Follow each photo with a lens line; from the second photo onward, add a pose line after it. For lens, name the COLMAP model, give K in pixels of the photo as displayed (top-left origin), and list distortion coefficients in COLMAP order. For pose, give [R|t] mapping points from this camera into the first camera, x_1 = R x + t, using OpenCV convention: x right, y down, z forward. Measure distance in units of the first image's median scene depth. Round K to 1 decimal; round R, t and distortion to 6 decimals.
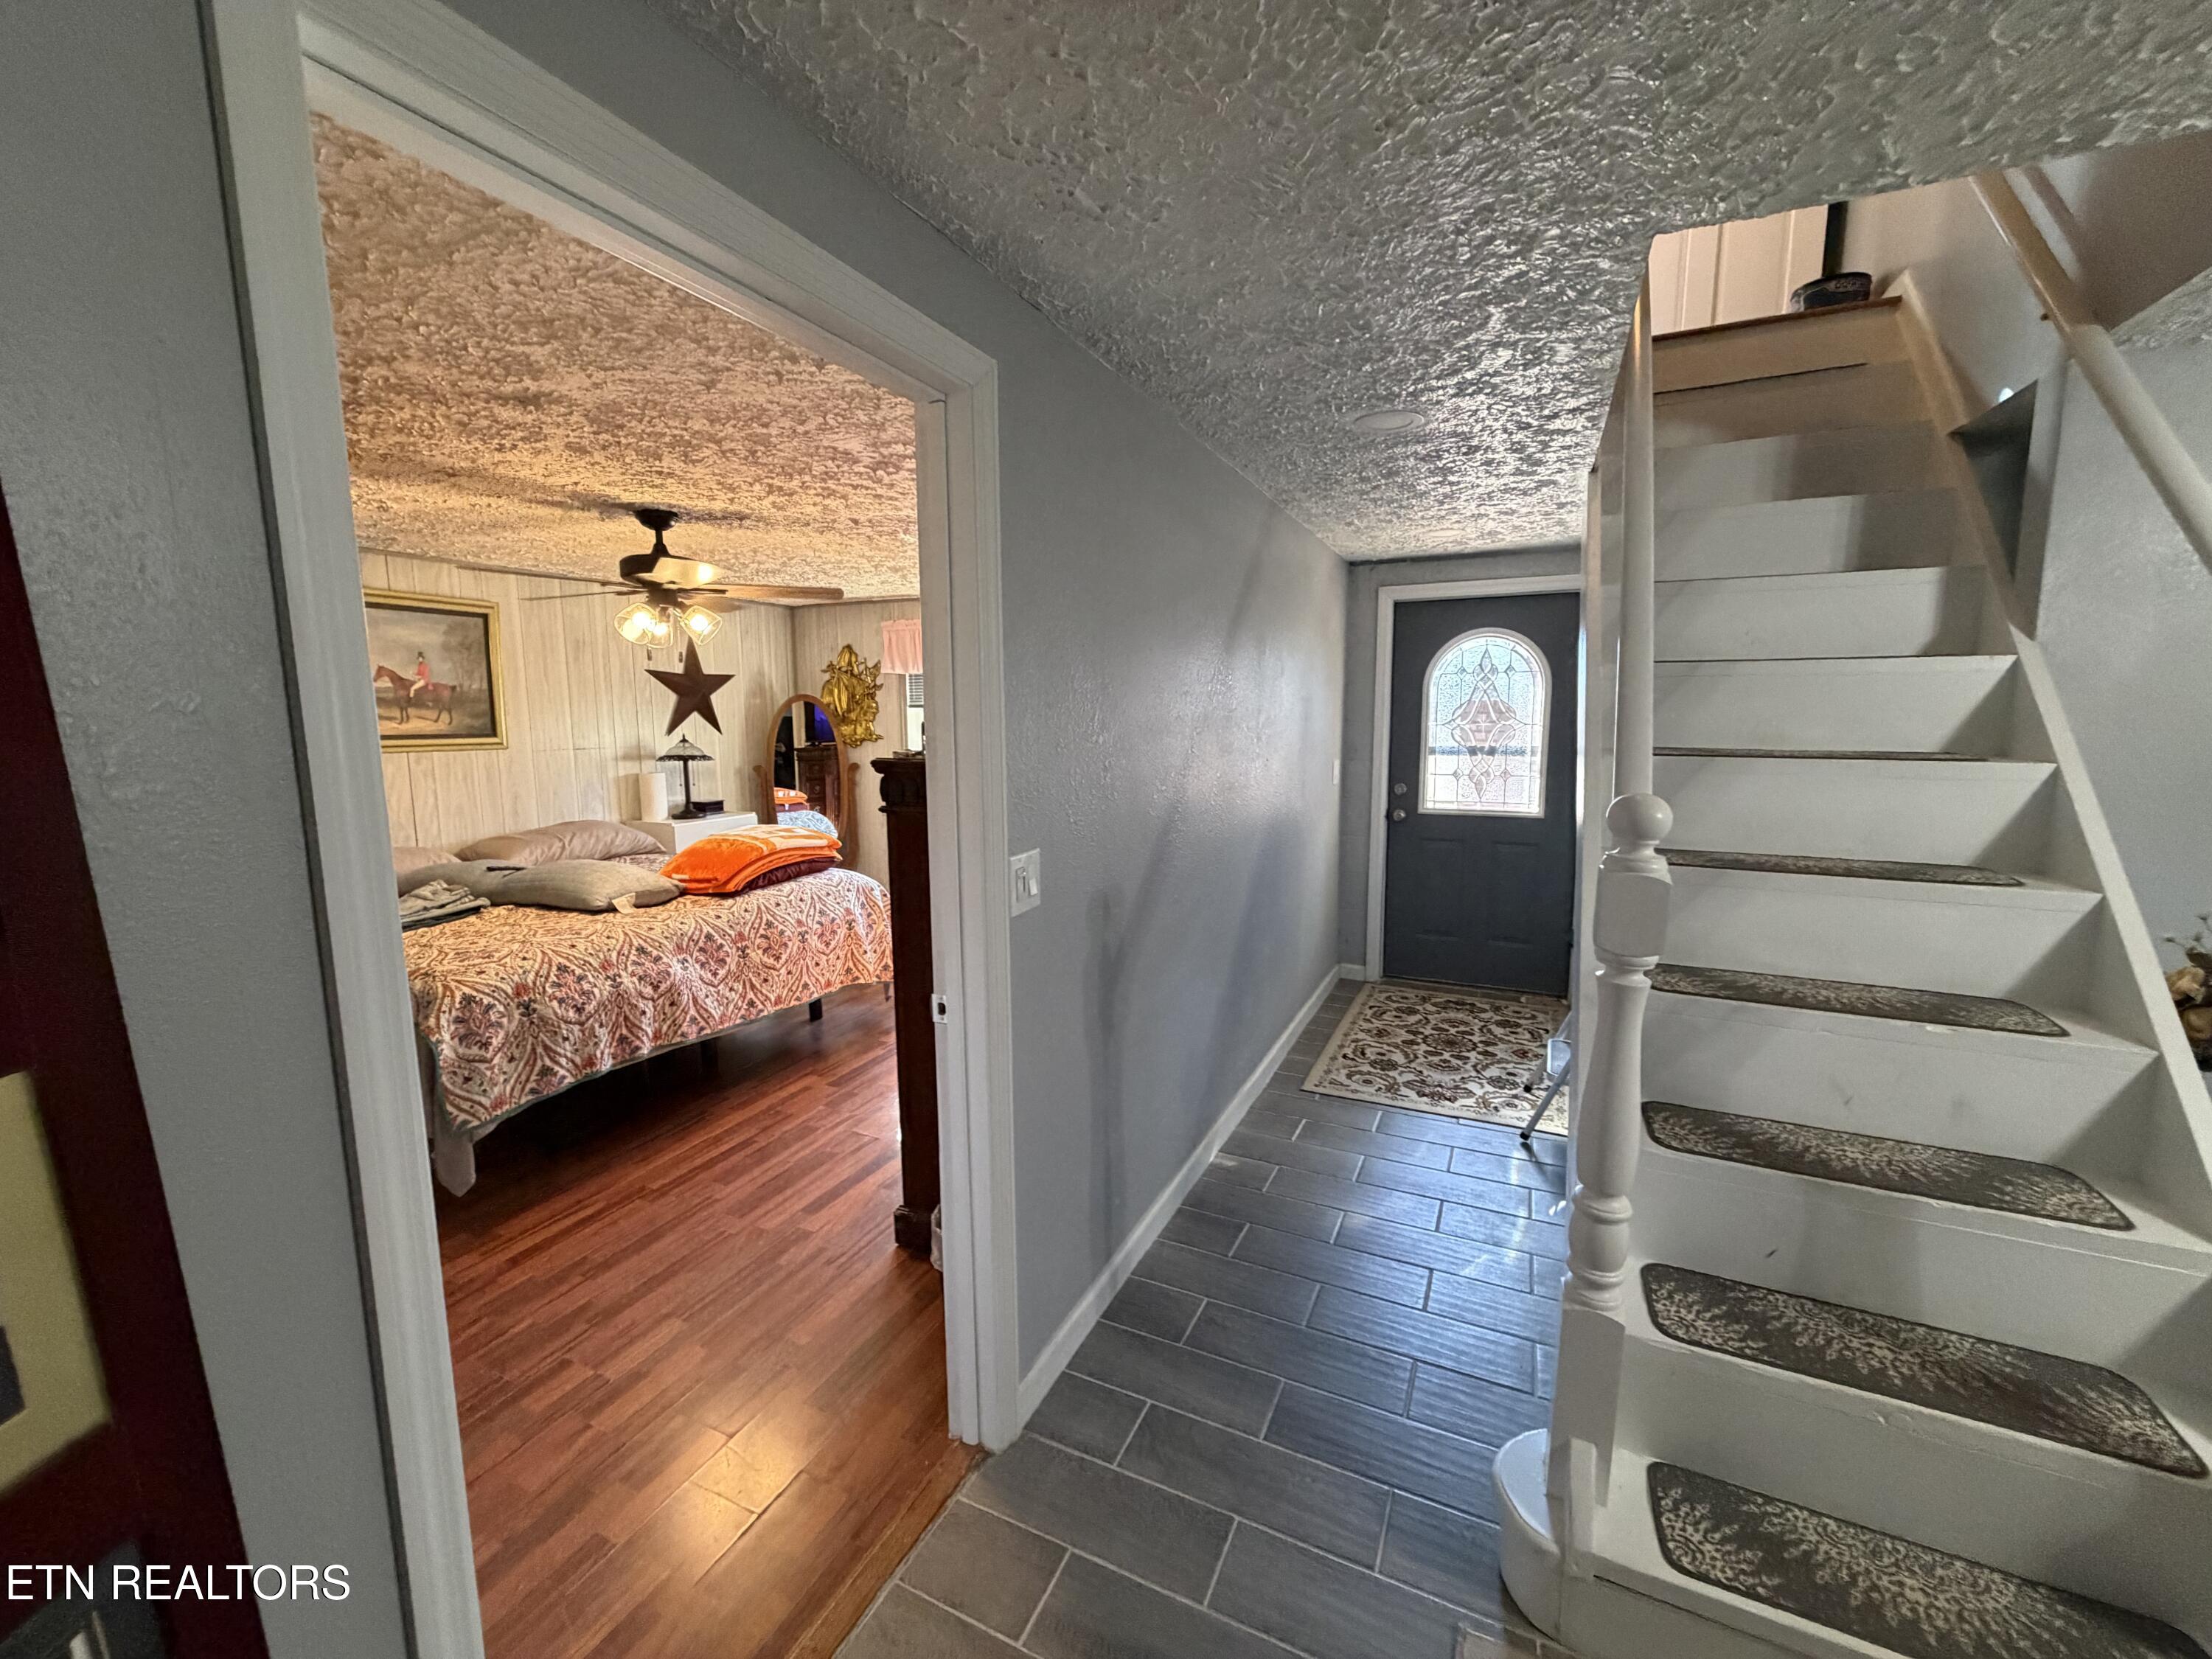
lens RADIAL K [[884.2, 0, 1097.2], [0, 884.2, 829.5], [0, 0, 1]] dist [0.001587, 0.000178]
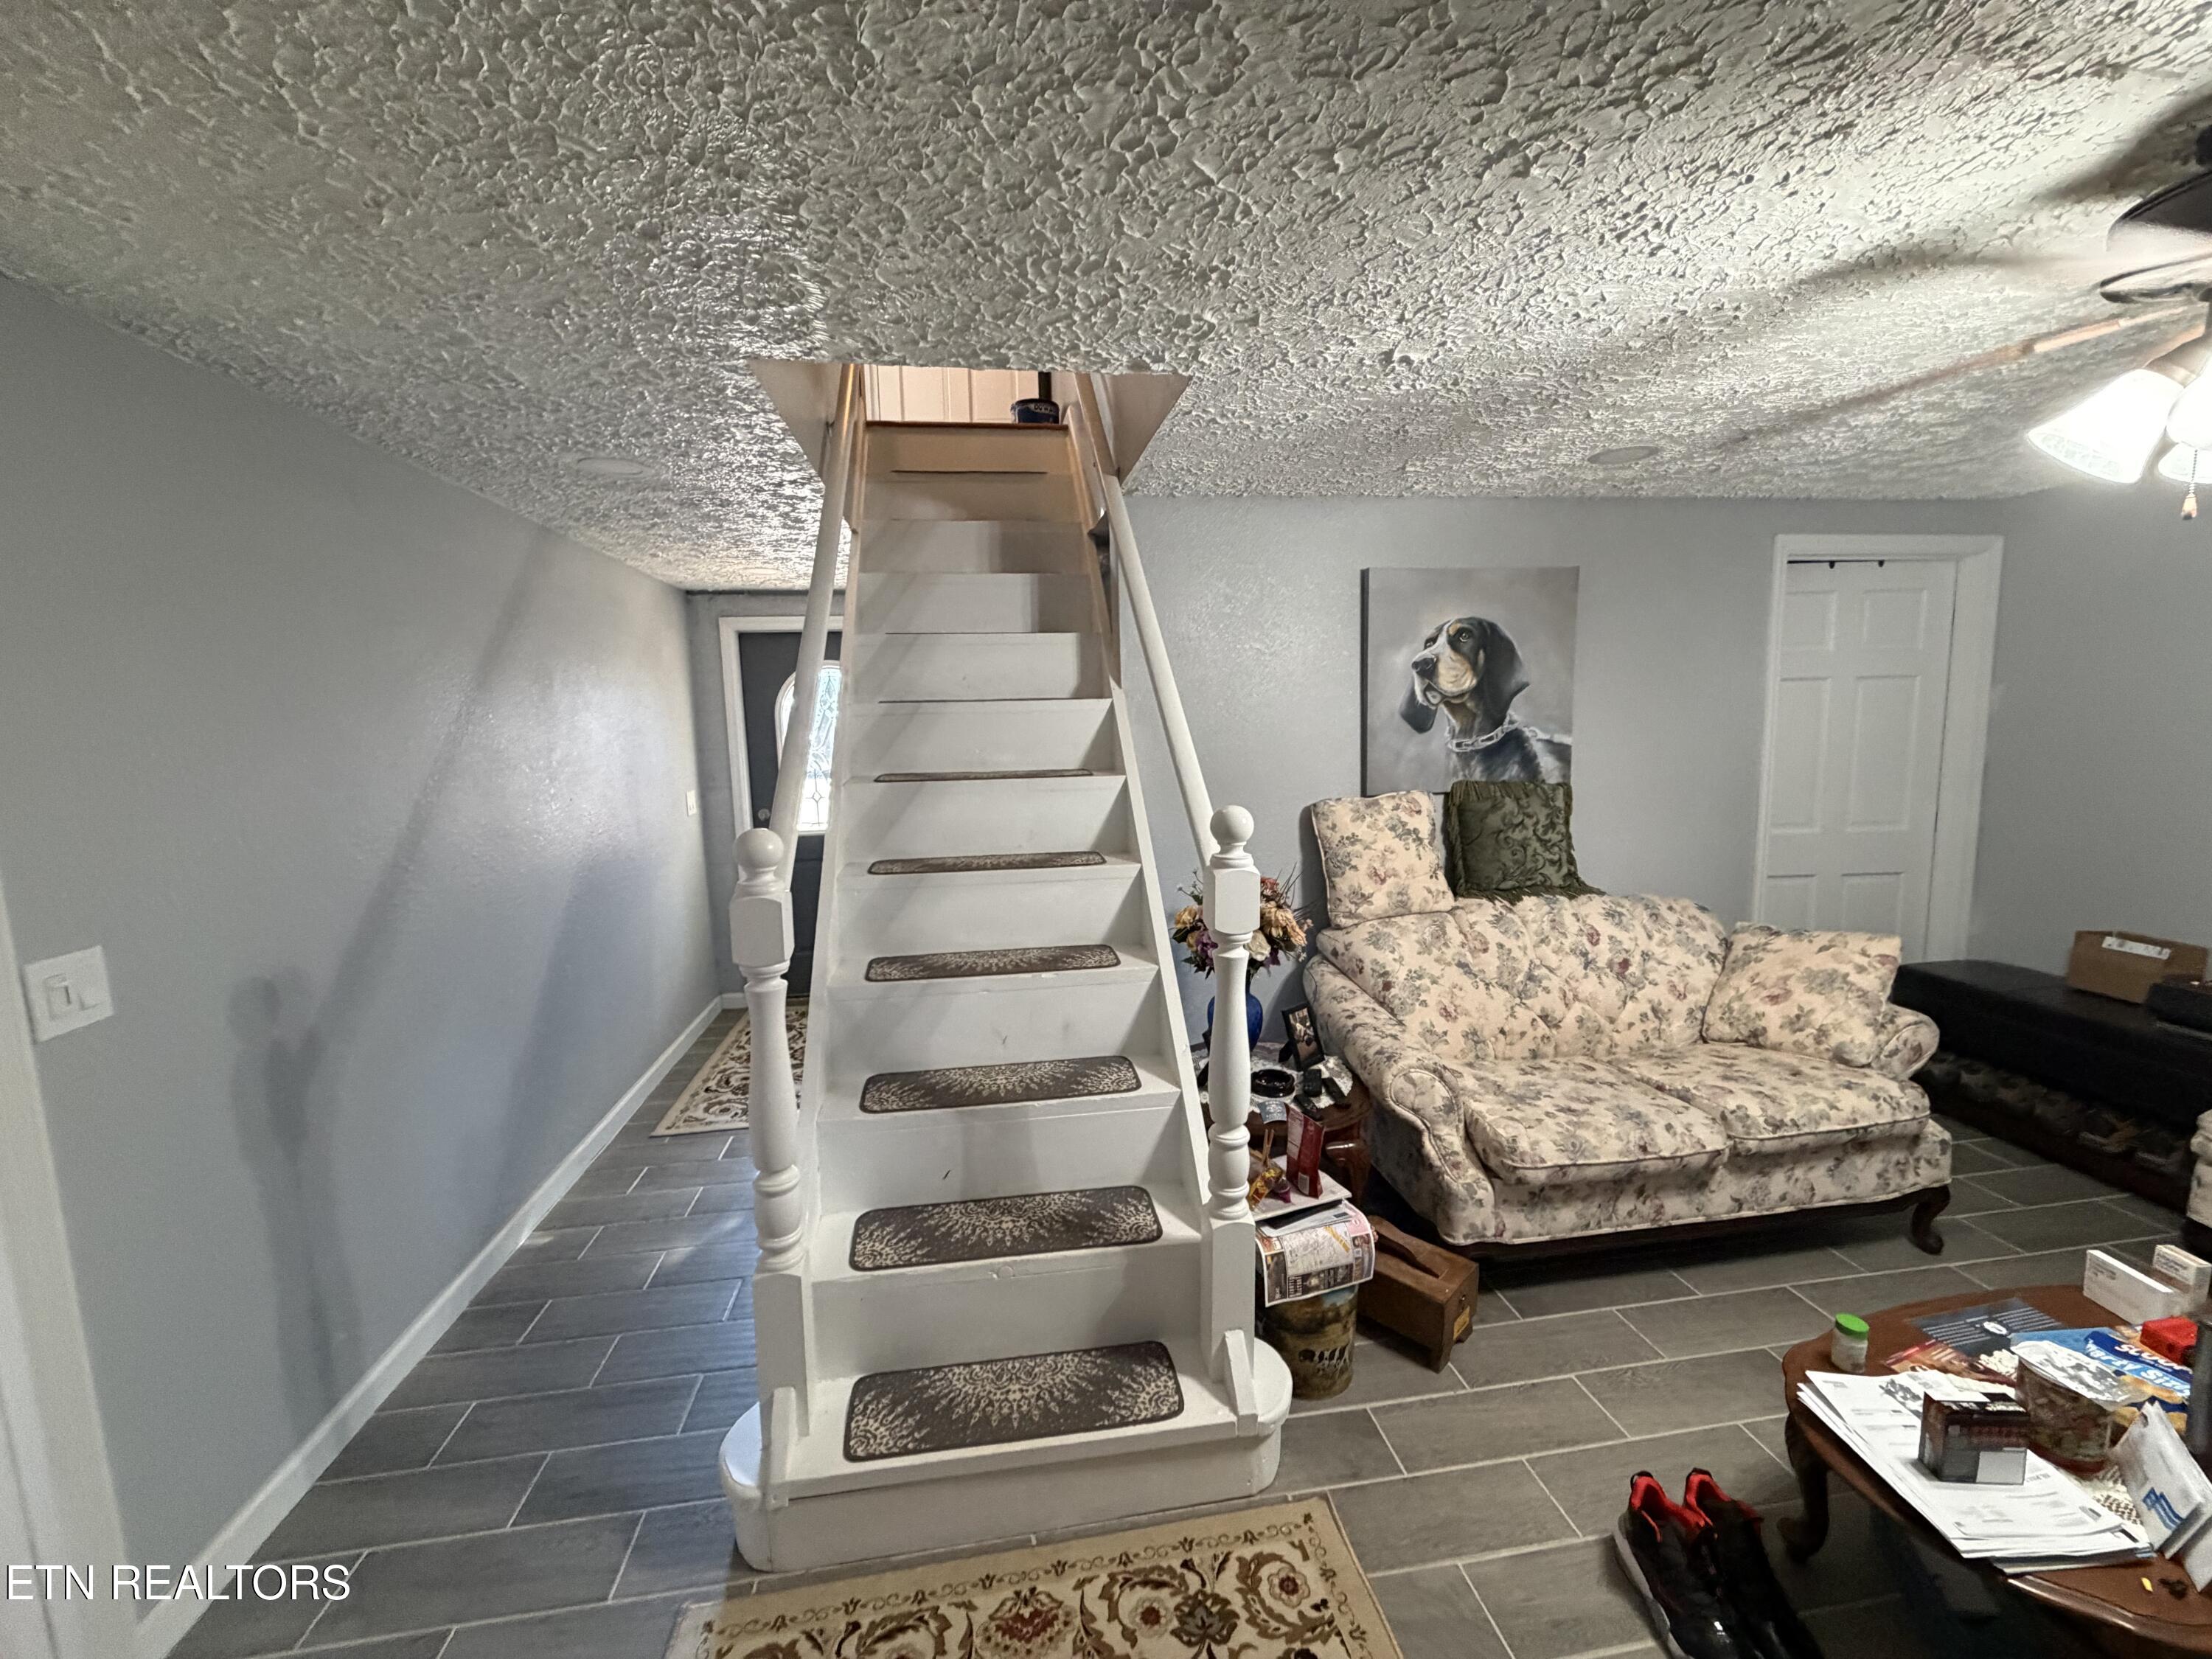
lens RADIAL K [[884.2, 0, 1102.0], [0, 884.2, 827.6], [0, 0, 1]] dist [0.001587, 0.000178]
pose [[0.825009, -0.083410, 0.558930, 0.211636], [0.094929, 0.995448, 0.008433, -0.005307], [-0.557089, 0.046102, 0.829172, -0.153382]]
